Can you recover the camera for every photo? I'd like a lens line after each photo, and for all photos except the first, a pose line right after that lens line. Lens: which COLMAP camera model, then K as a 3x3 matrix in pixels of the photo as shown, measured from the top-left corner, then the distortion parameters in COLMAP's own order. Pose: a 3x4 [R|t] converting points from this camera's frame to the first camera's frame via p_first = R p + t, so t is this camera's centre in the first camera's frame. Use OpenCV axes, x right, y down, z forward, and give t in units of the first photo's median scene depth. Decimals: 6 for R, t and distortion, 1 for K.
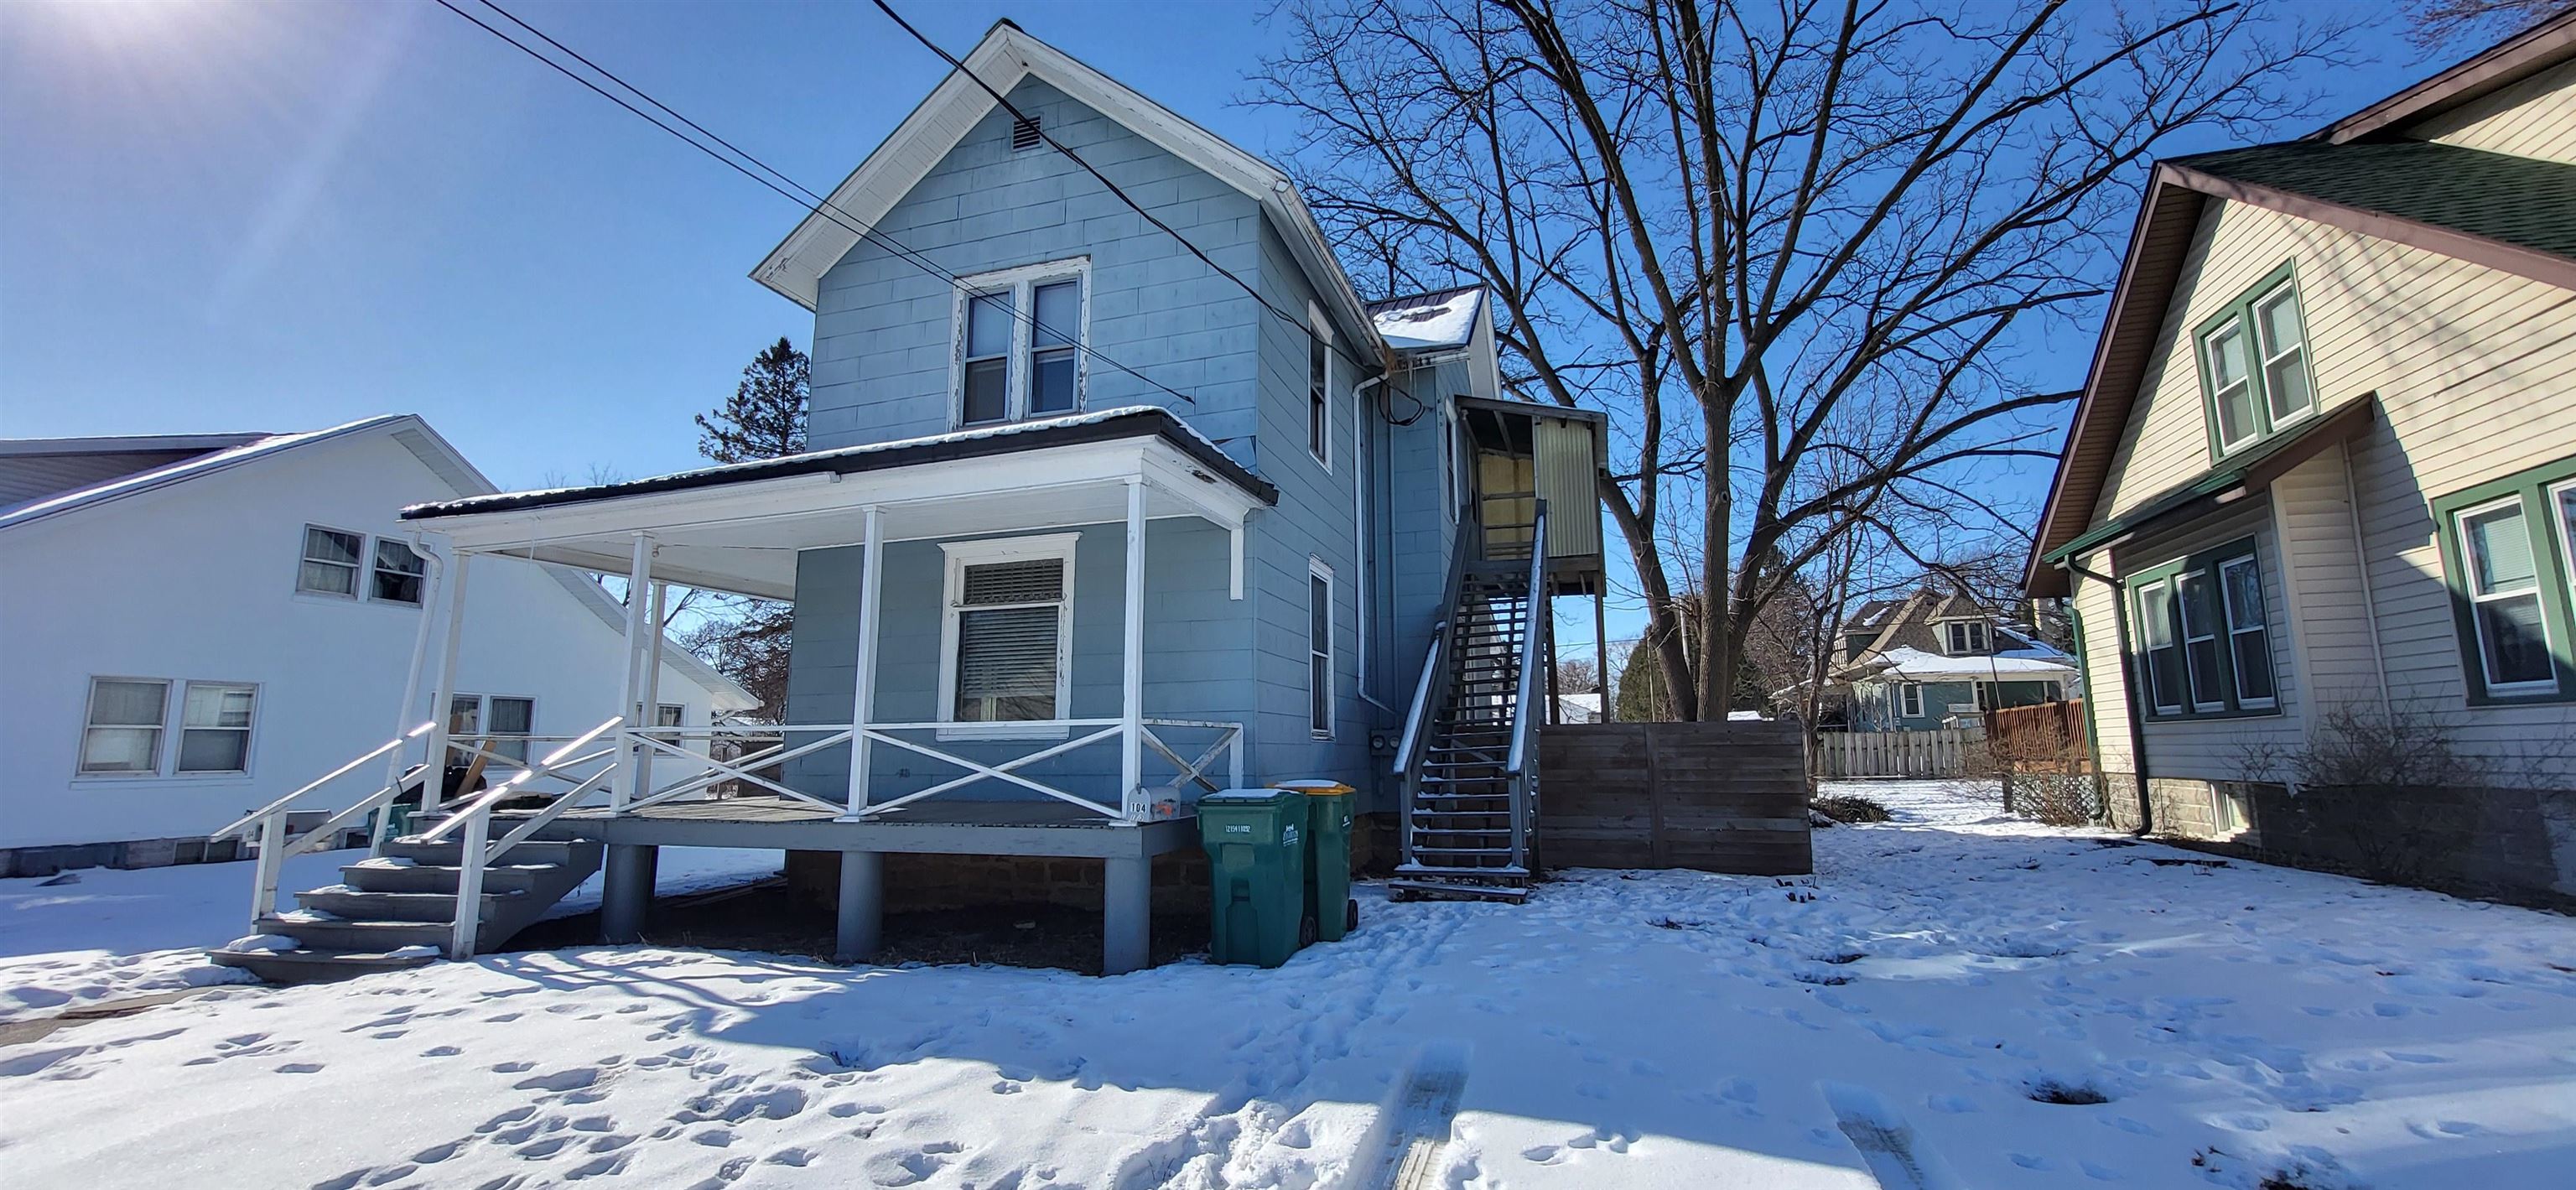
lens RADIAL K [[914.6, 0, 1292.2], [0, 914.6, 589.9], [0, 0, 1]] dist [-0.000633, 0.000046]
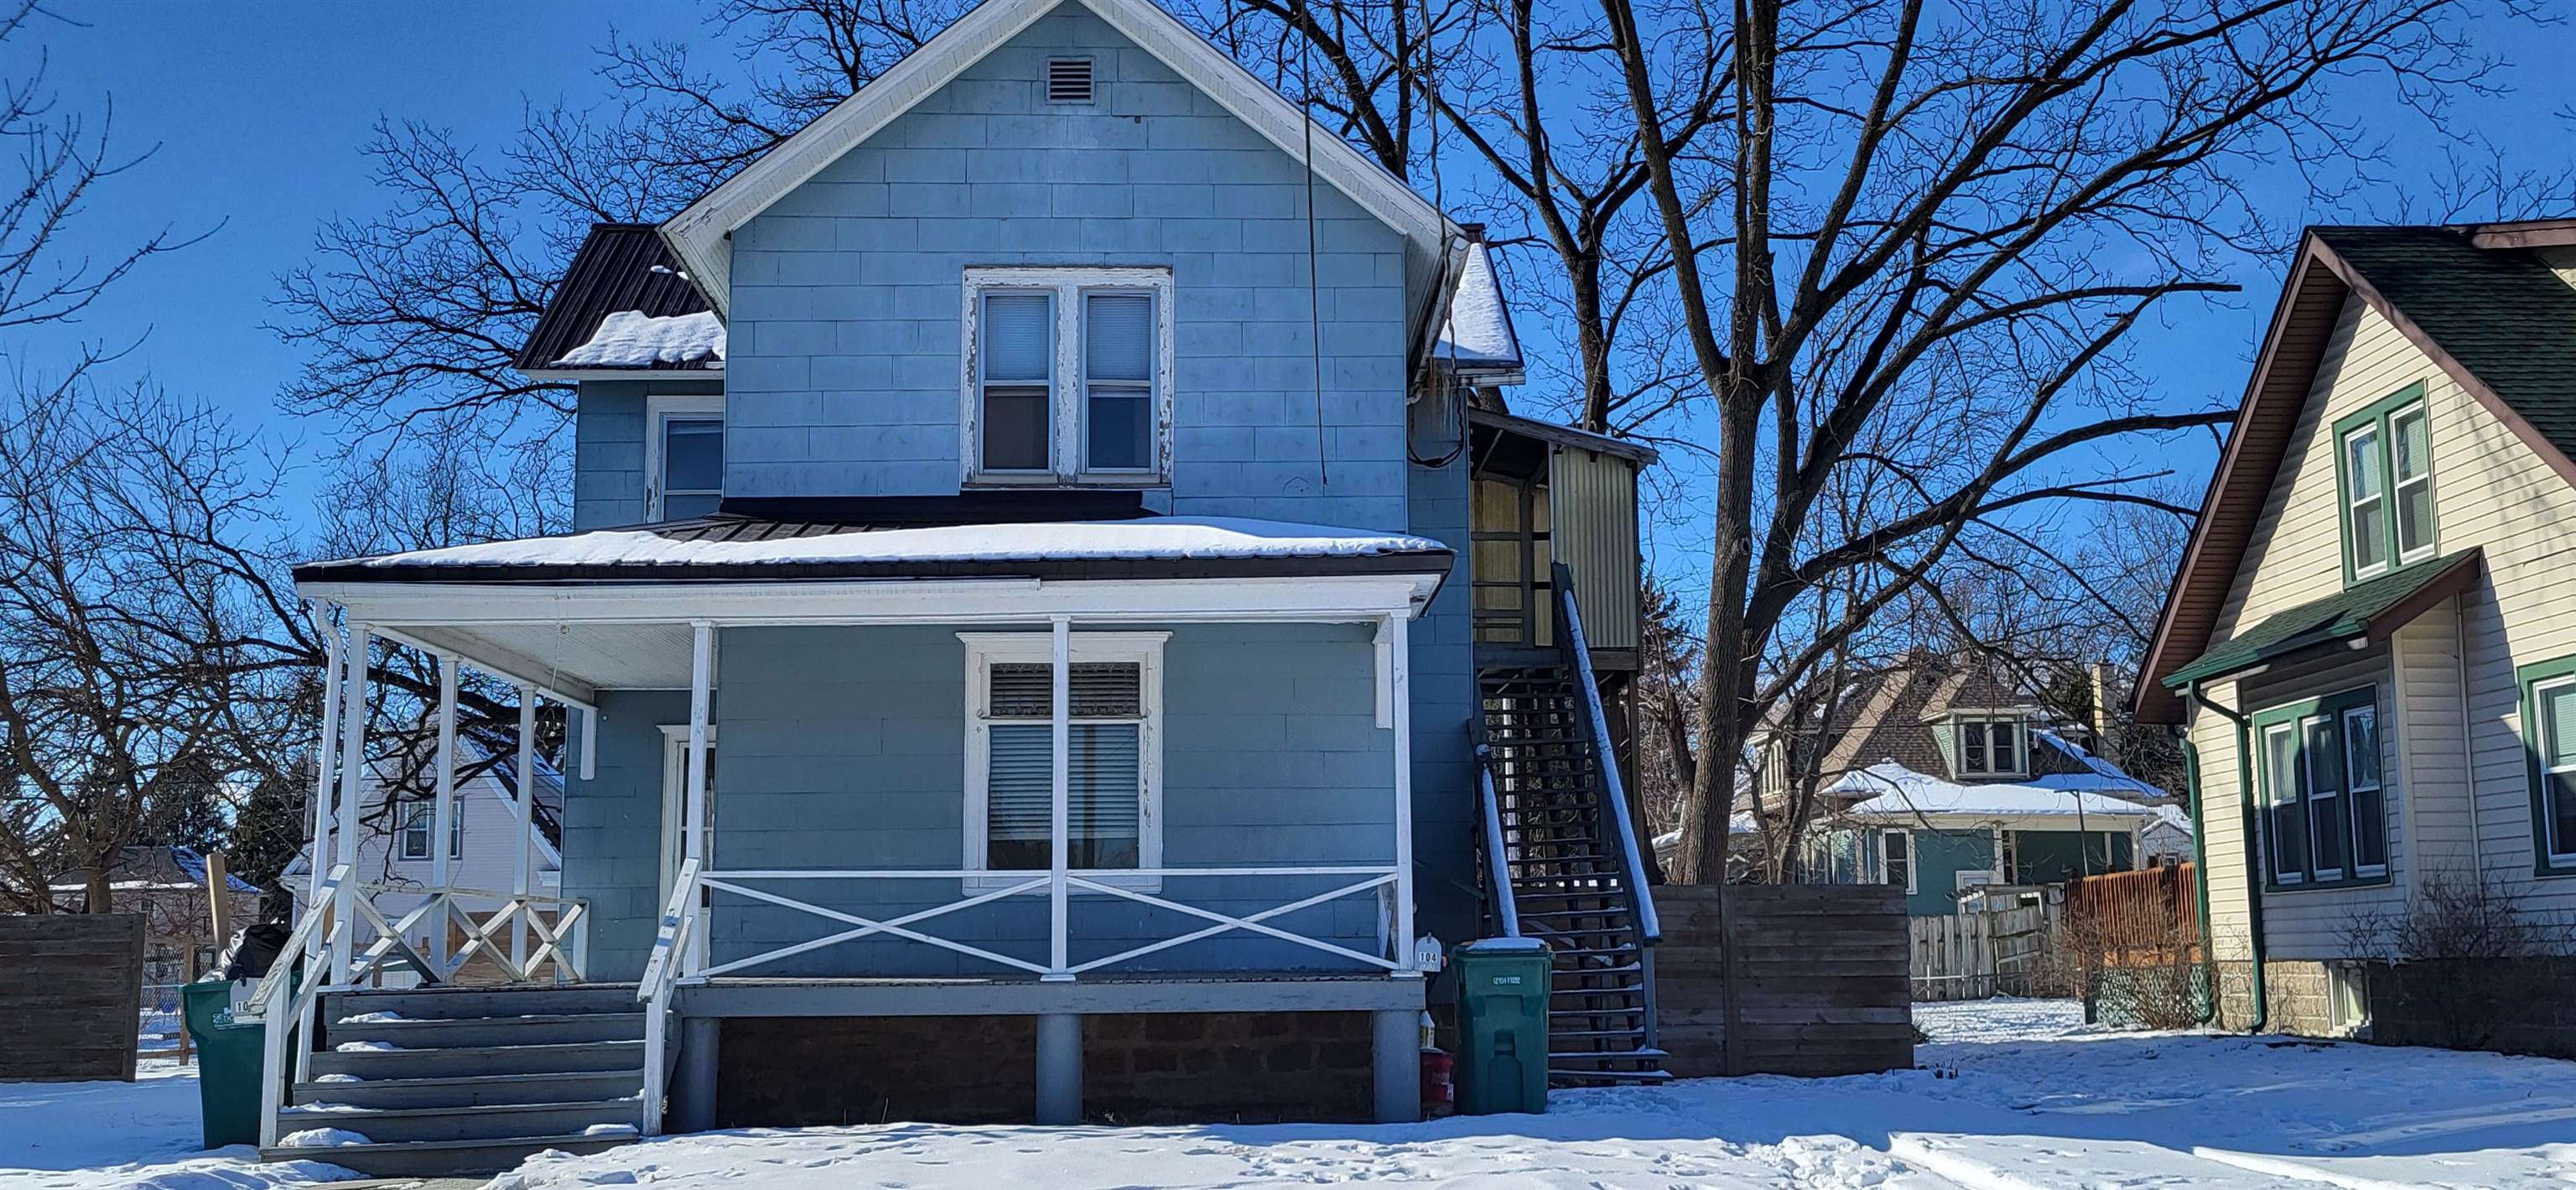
lens RADIAL K [[1958.0, 0, 1300.3], [0, 1958.0, 601.2], [0, 0, 1]] dist [0.052279, -0.003535]
pose [[0.954923, 0.051565, 0.292342, -0.470055], [-0.050075, 0.998666, -0.012582, -0.055955], [-0.292601, -0.002624, 0.956231, -0.492877]]
